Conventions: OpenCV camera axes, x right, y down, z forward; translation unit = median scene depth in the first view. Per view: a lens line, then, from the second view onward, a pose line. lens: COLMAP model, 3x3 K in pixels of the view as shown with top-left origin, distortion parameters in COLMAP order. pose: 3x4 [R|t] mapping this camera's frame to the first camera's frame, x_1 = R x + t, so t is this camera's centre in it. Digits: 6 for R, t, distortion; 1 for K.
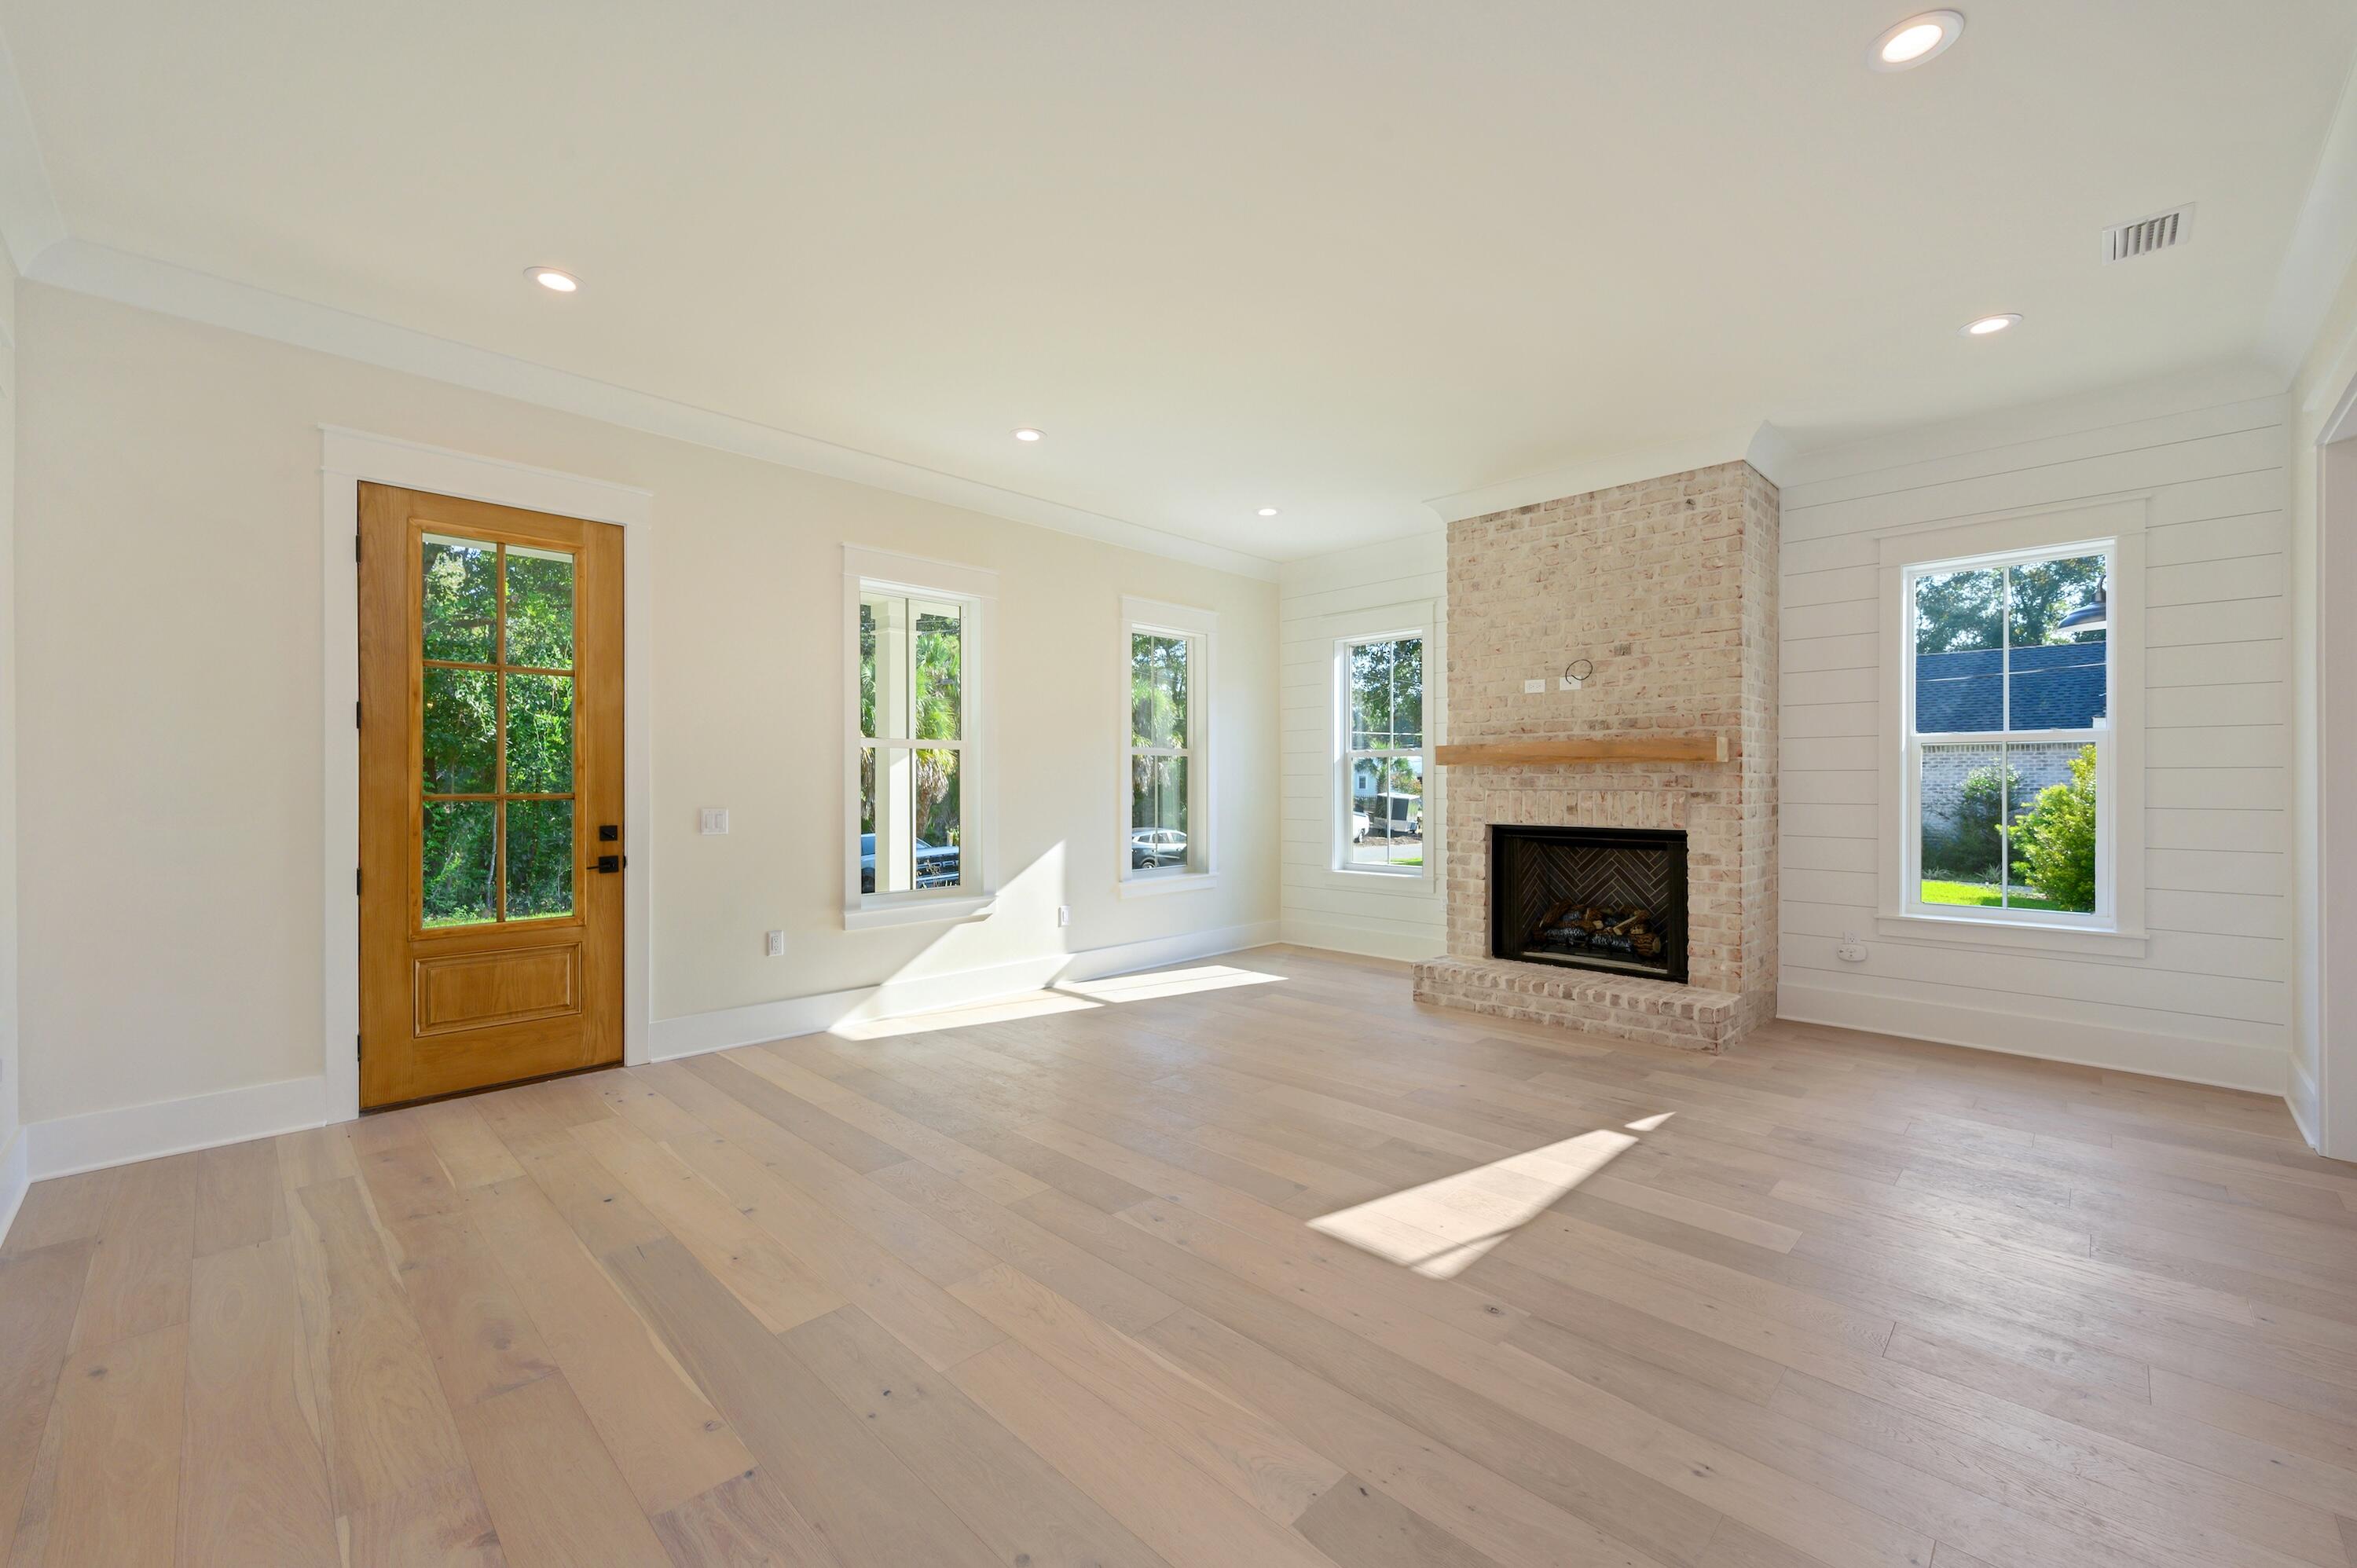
lens RADIAL K [[937.4, 0, 1170.0], [0, 937.4, 784.9], [0, 0, 1]] dist [-0.001083, 0.000316]
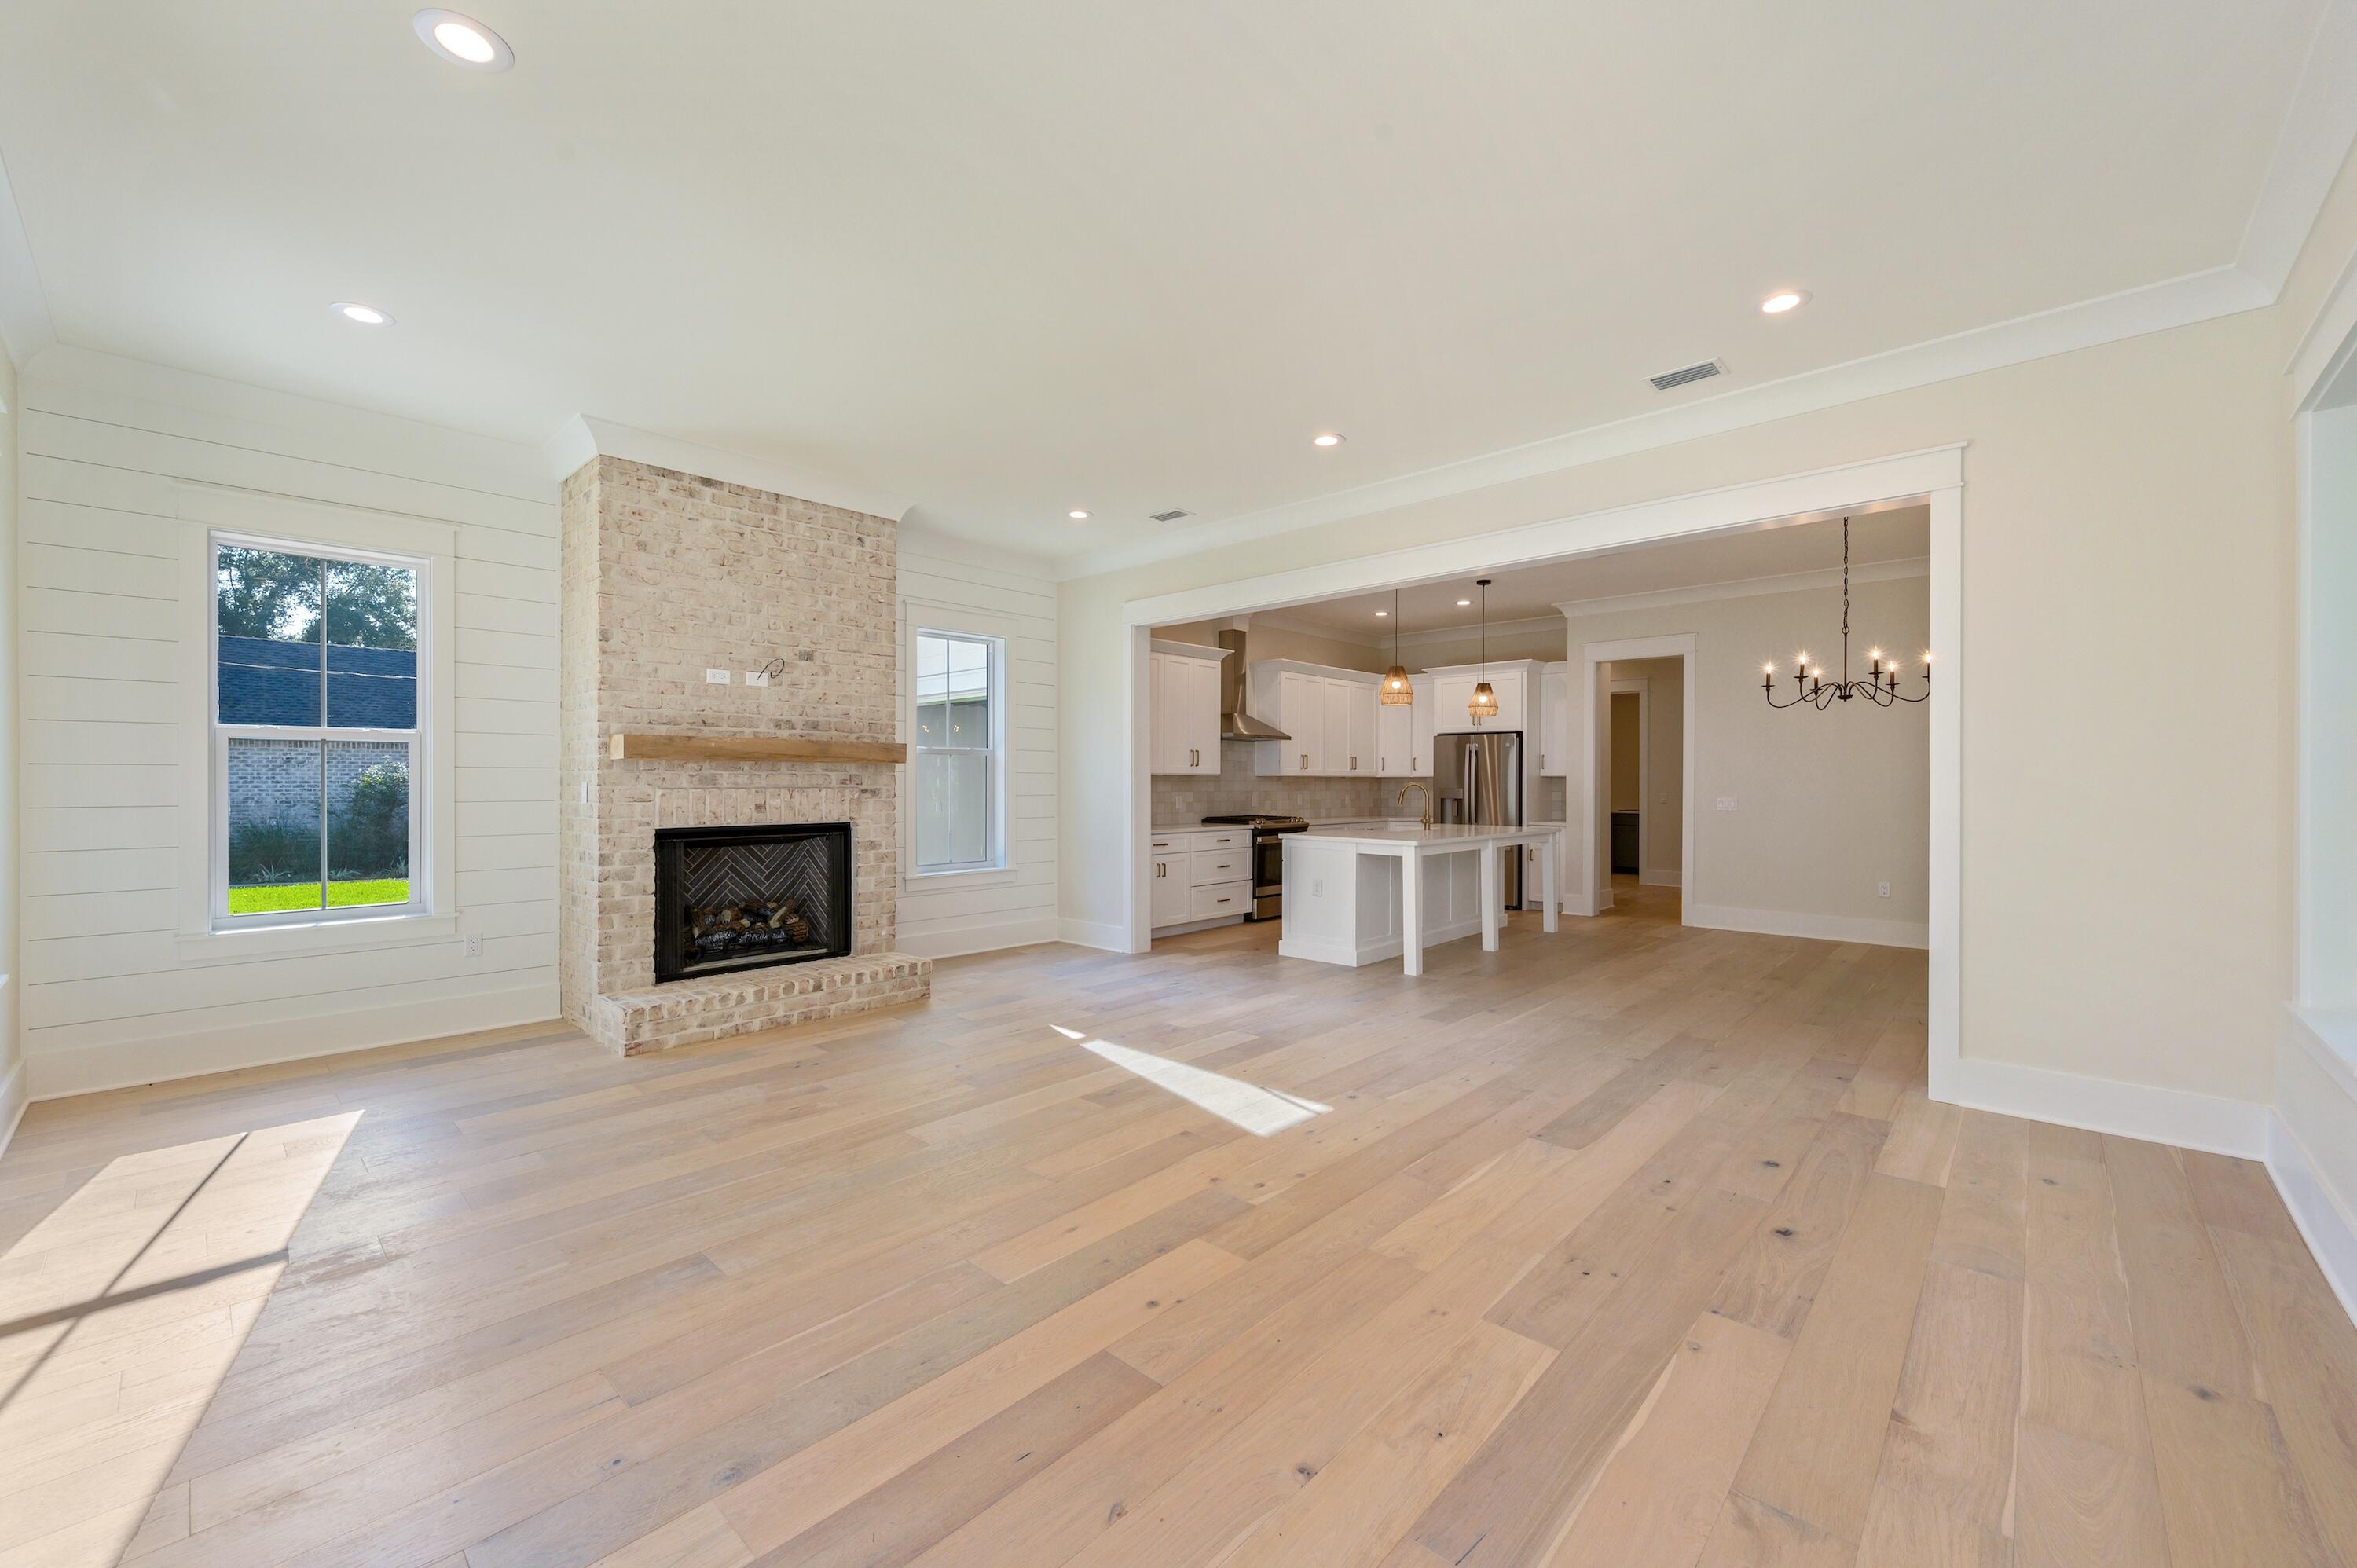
lens RADIAL K [[937.4, 0, 1179.4], [0, 937.4, 782.7], [0, 0, 1]] dist [-0.001083, 0.000316]
pose [[-0.033098, -0.000841, 0.999452, -0.592376], [-0.001269, 0.999999, 0.000800, -0.001474], [-0.999451, -0.001242, -0.033099, 0.612992]]
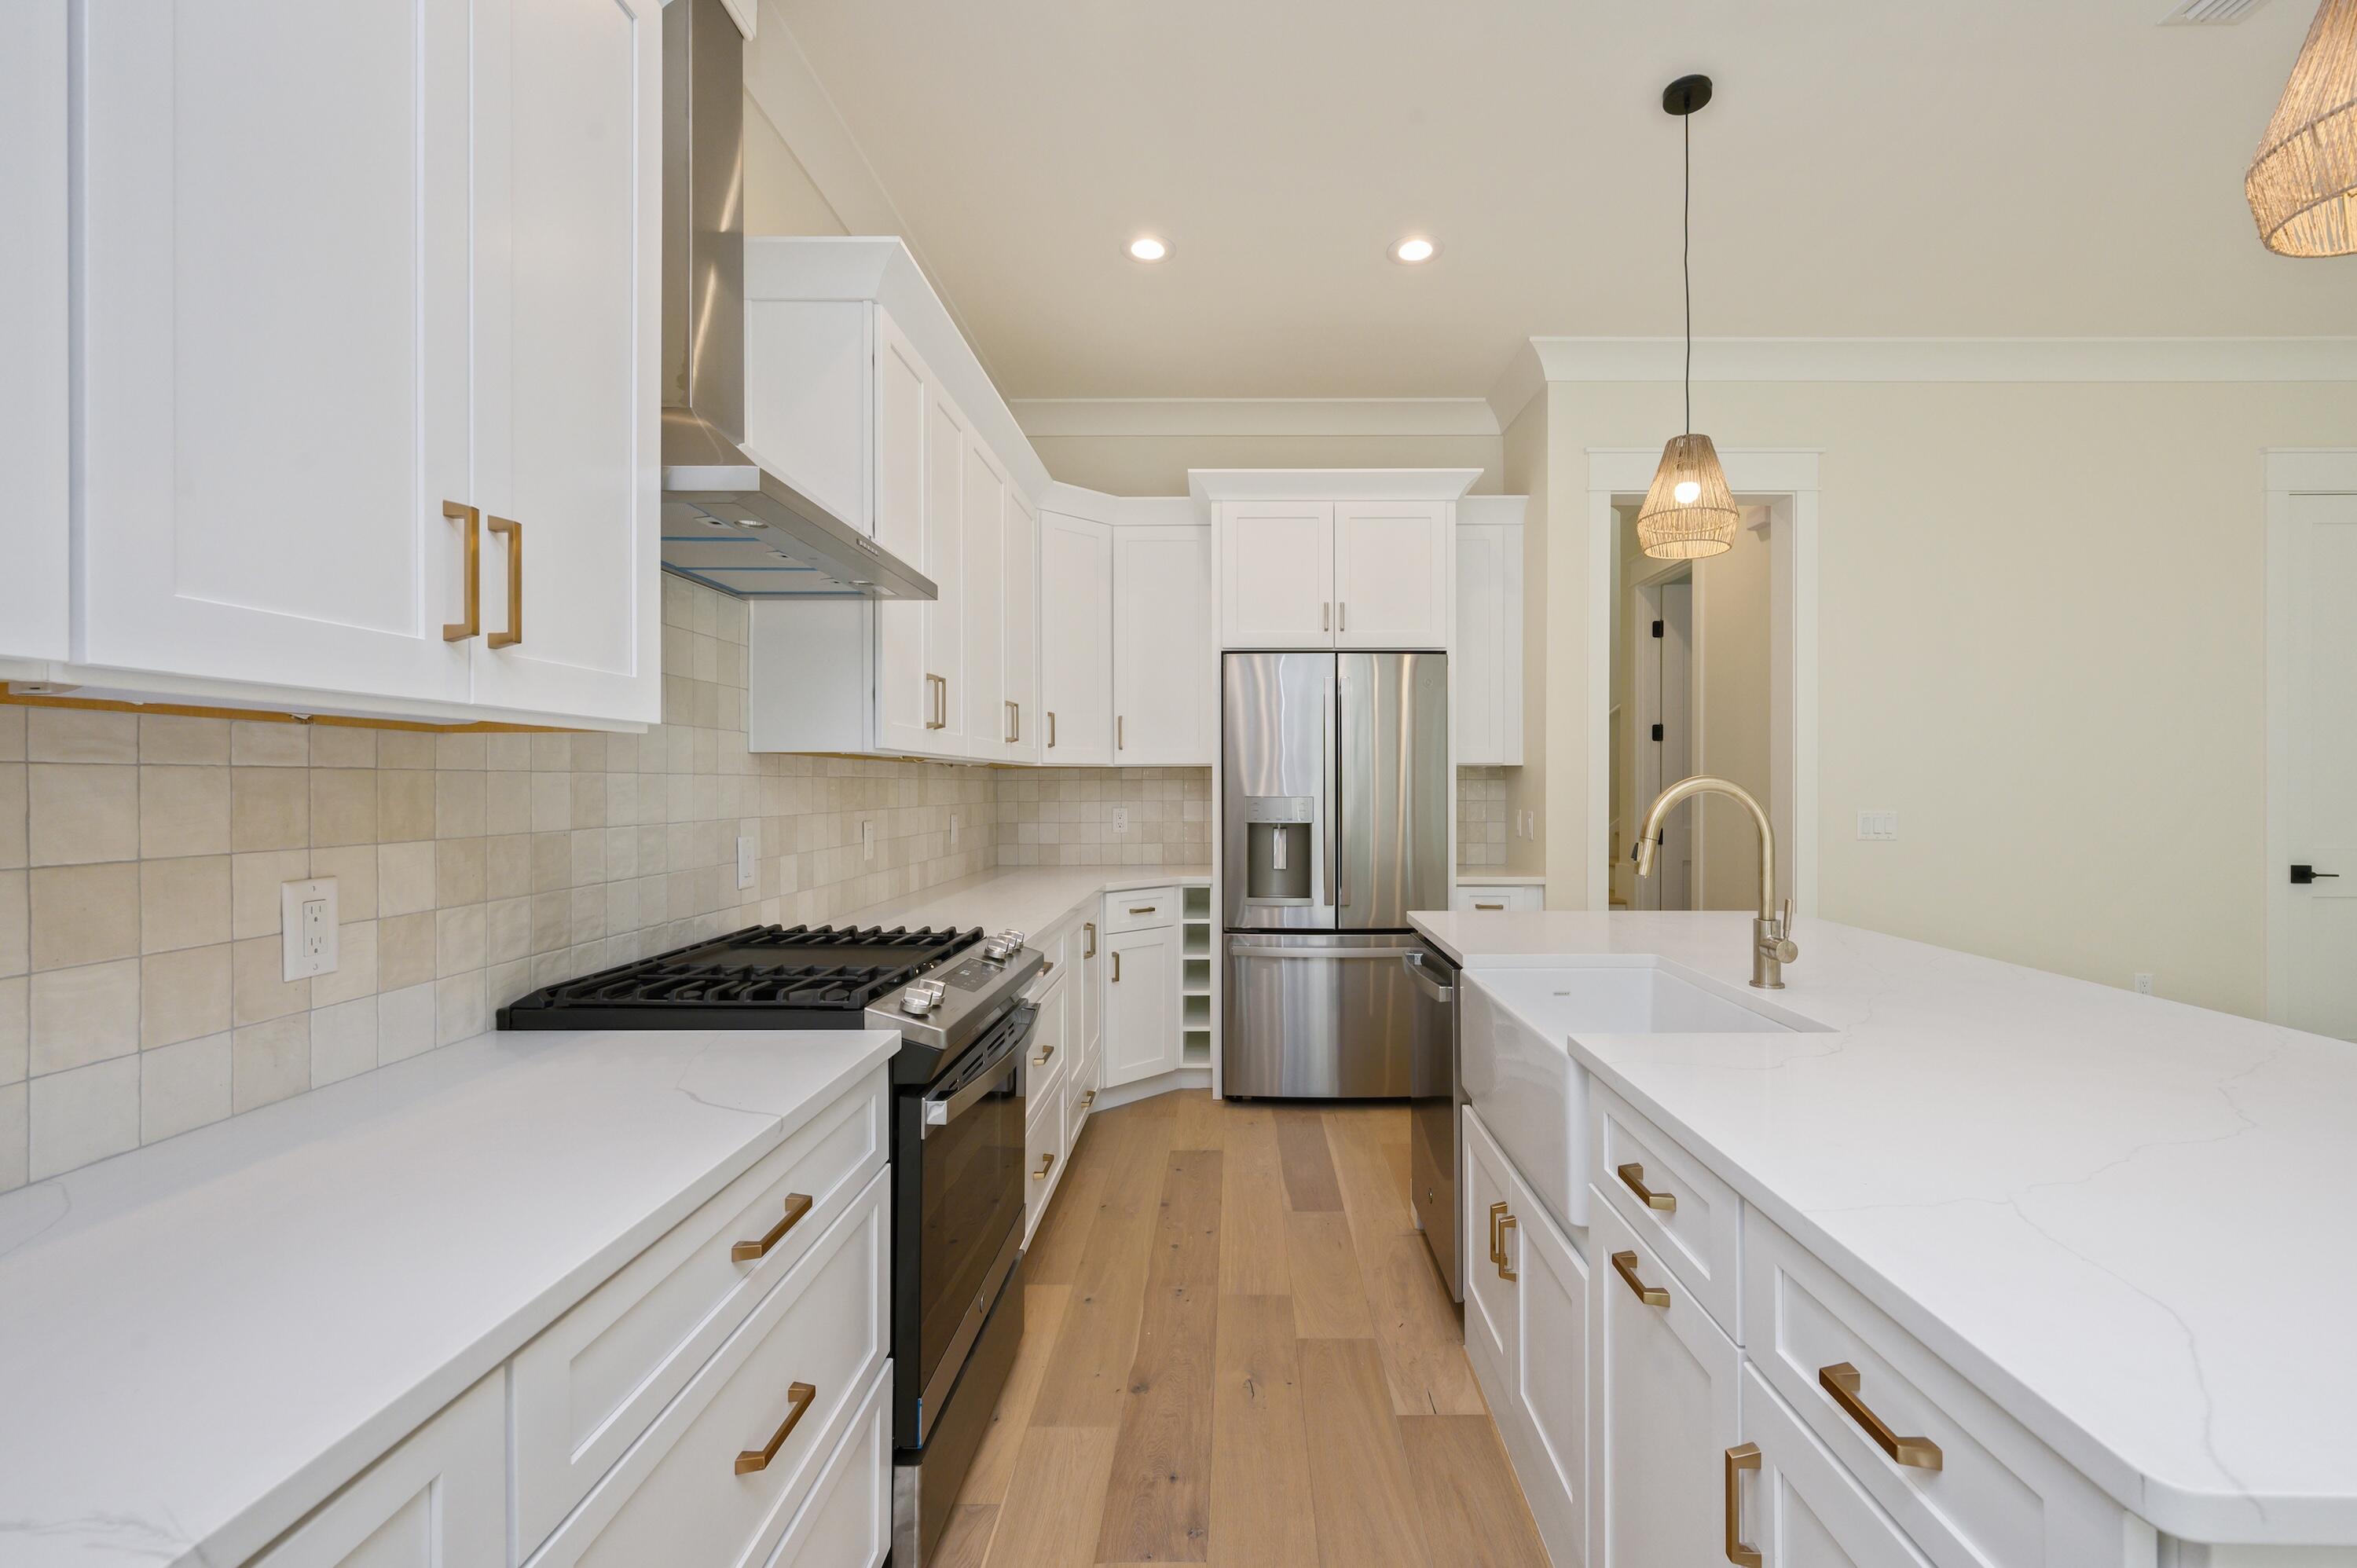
lens RADIAL K [[1031.9, 0, 1220.6], [0, 1031.9, 793.9], [0, 0, 1]] dist [0.006309, 0.000394]
pose [[-0.701950, -0.009988, 0.712156, 0.784965], [-0.003145, 0.999935, 0.010924, 0.000158], [-0.712219, 0.005428, -0.701936, 0.576001]]
